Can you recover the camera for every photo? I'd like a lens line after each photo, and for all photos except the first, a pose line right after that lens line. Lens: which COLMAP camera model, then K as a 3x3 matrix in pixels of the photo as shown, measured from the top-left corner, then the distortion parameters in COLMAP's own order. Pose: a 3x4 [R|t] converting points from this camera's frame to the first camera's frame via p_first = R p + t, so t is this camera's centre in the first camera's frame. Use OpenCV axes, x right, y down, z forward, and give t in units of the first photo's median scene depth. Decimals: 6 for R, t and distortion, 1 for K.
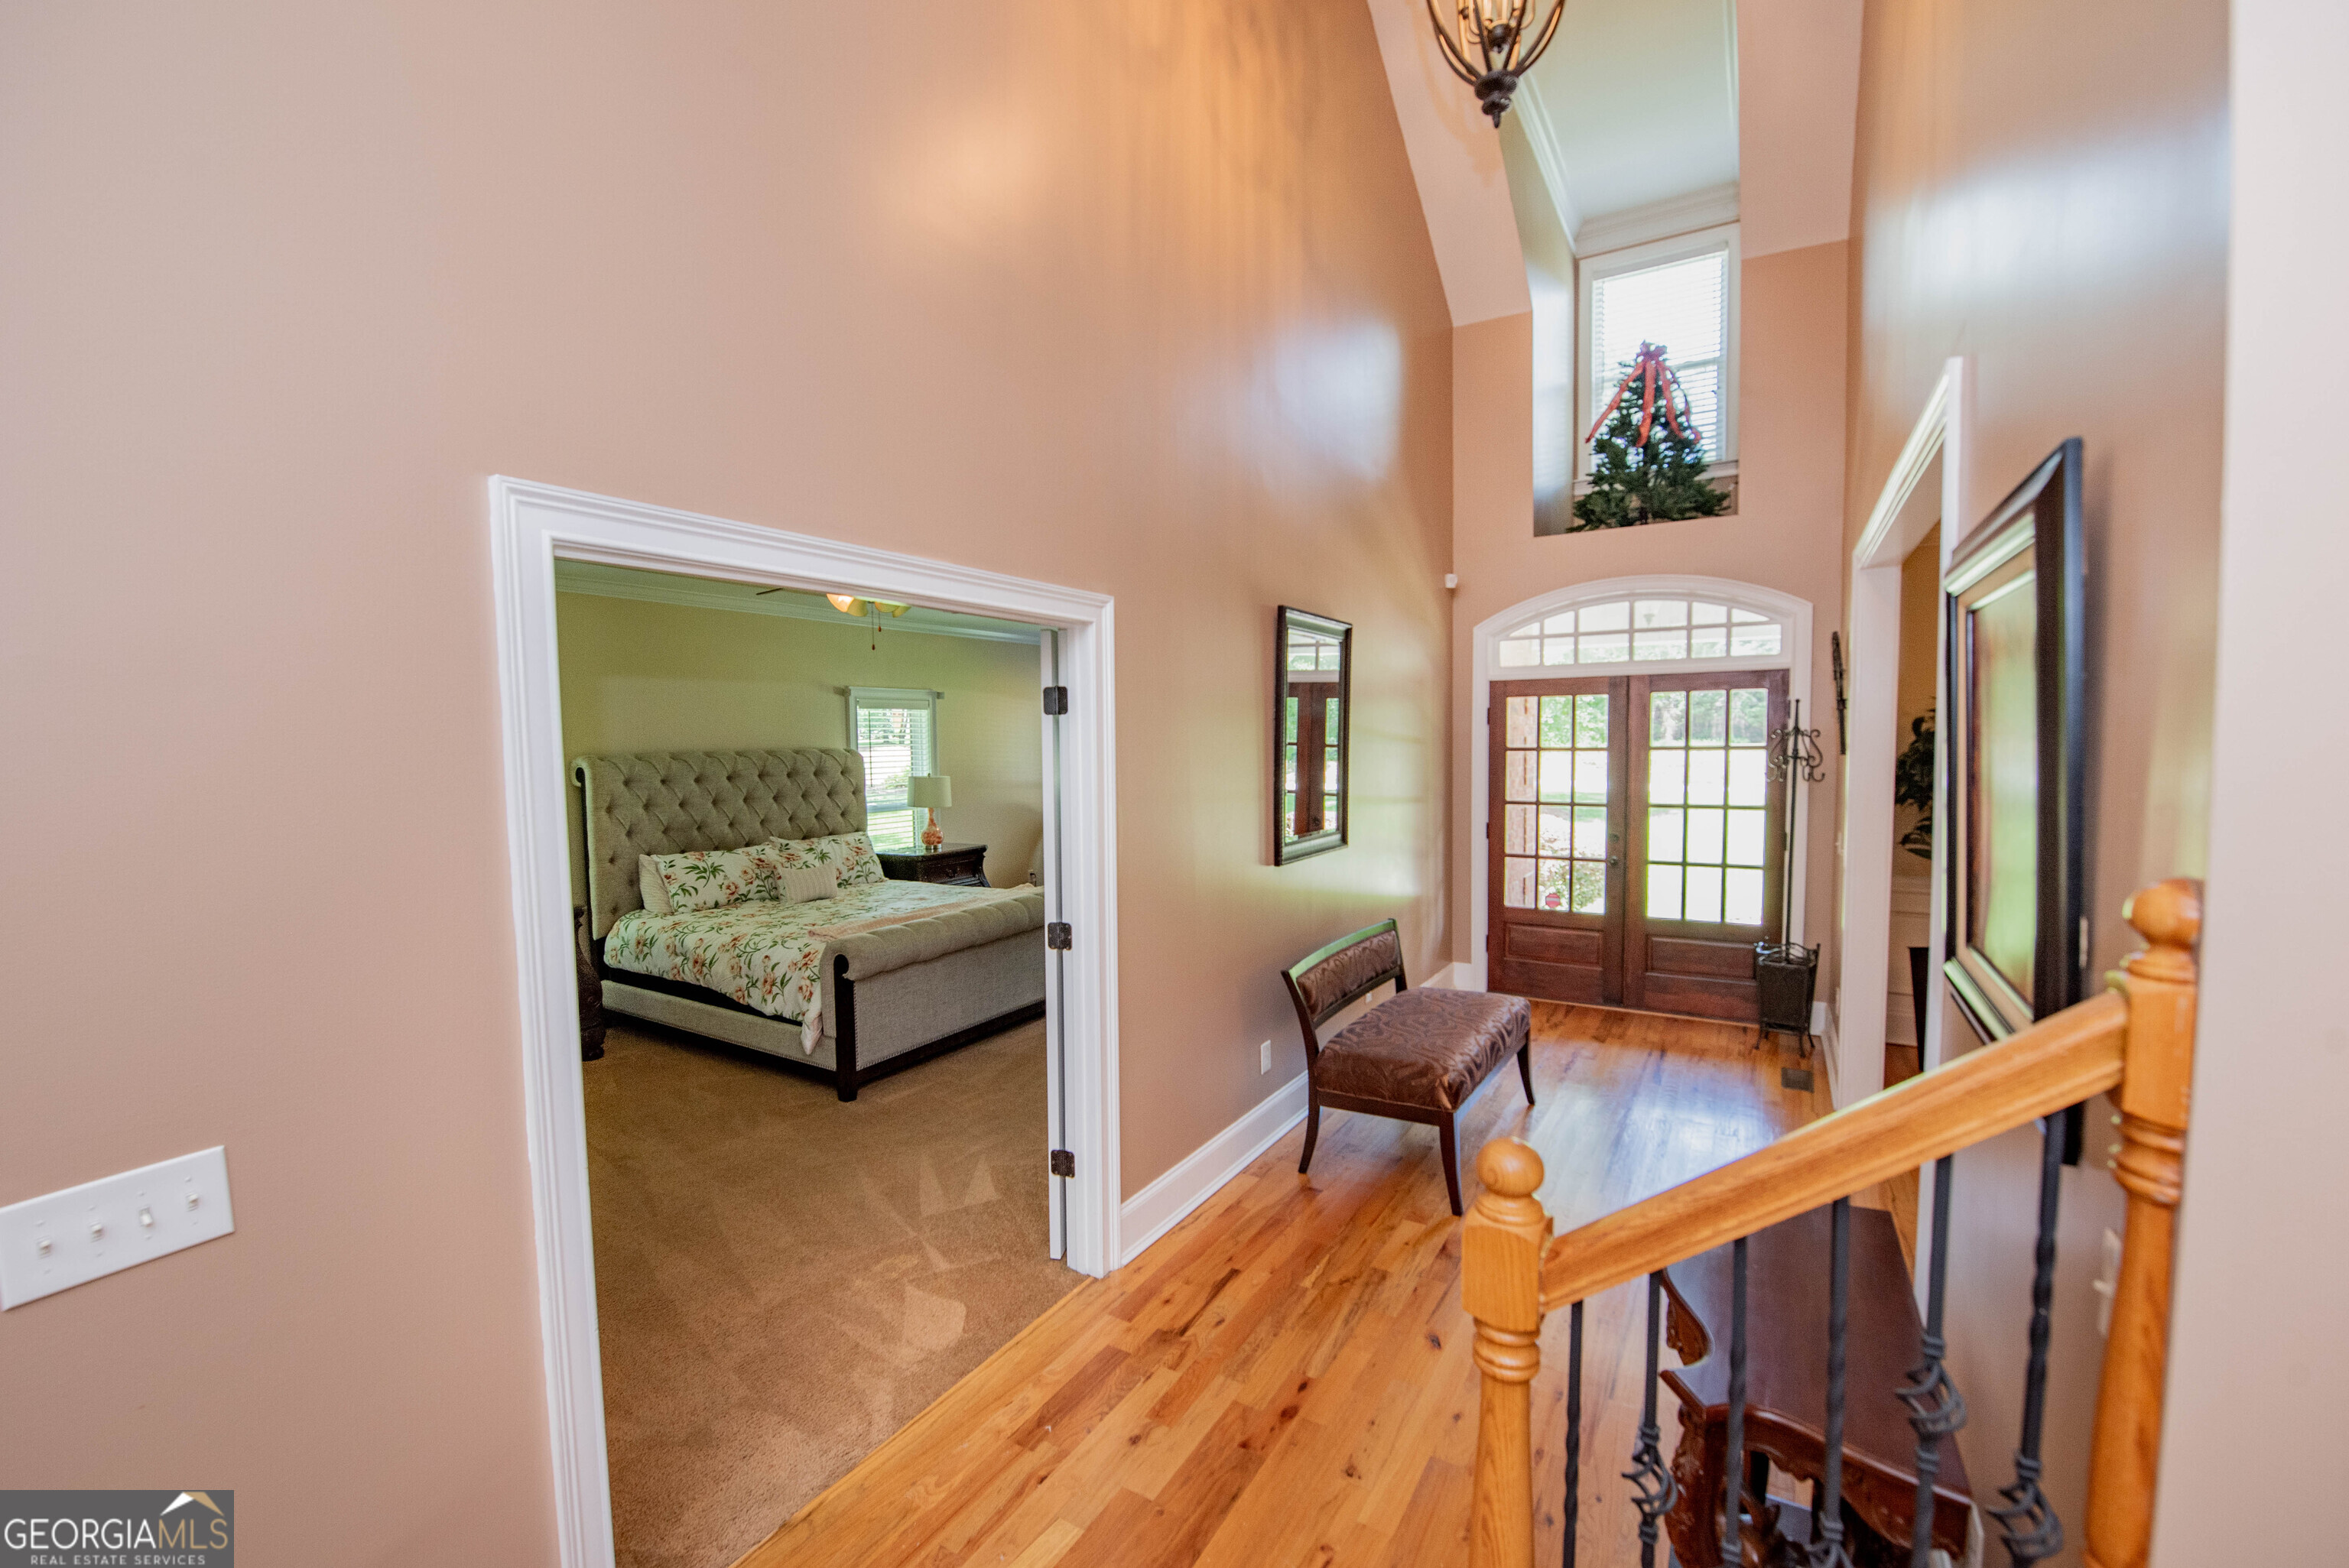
lens RADIAL K [[947.5, 0, 1175.8], [0, 947.5, 794.3], [0, 0, 1]] dist [-0.018706, -0.000925]
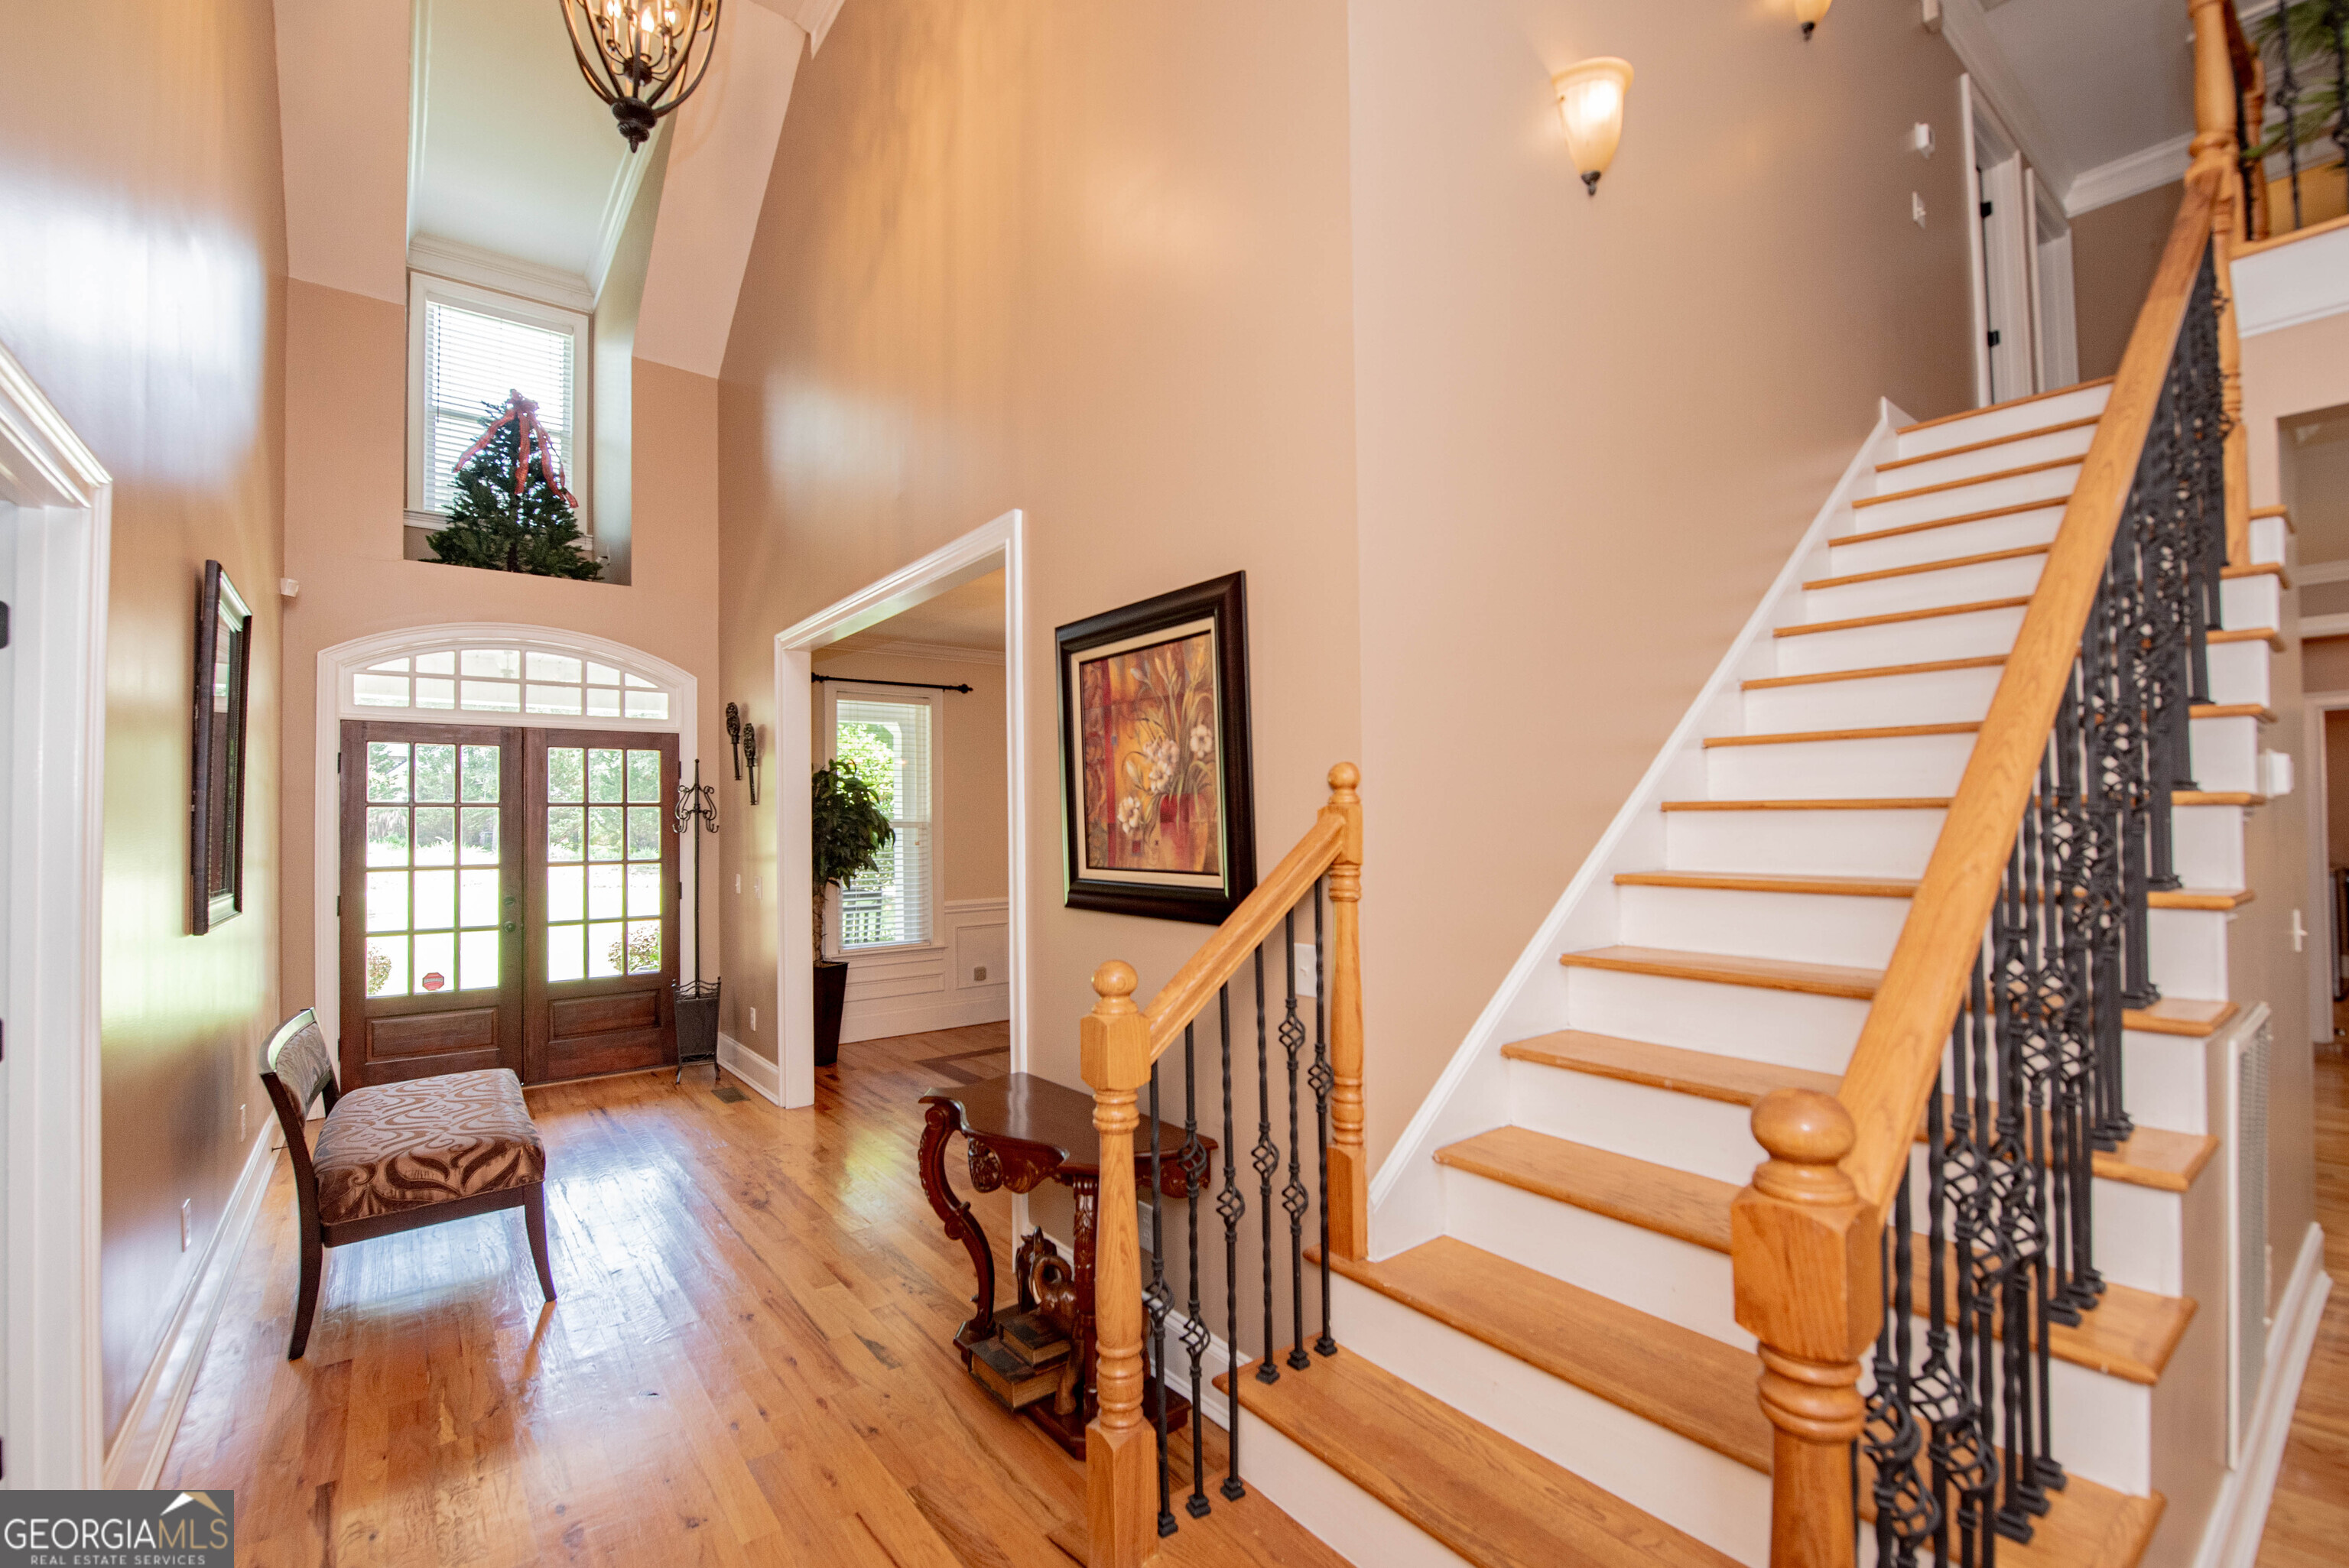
lens RADIAL K [[947.5, 0, 1168.2], [0, 947.5, 789.2], [0, 0, 1]] dist [-0.018706, -0.000925]
pose [[0.369487, 0.036125, 0.928533, -0.152797], [0.059887, 0.996241, -0.062589, 0.033308], [-0.927304, 0.078734, 0.365935, 0.061529]]
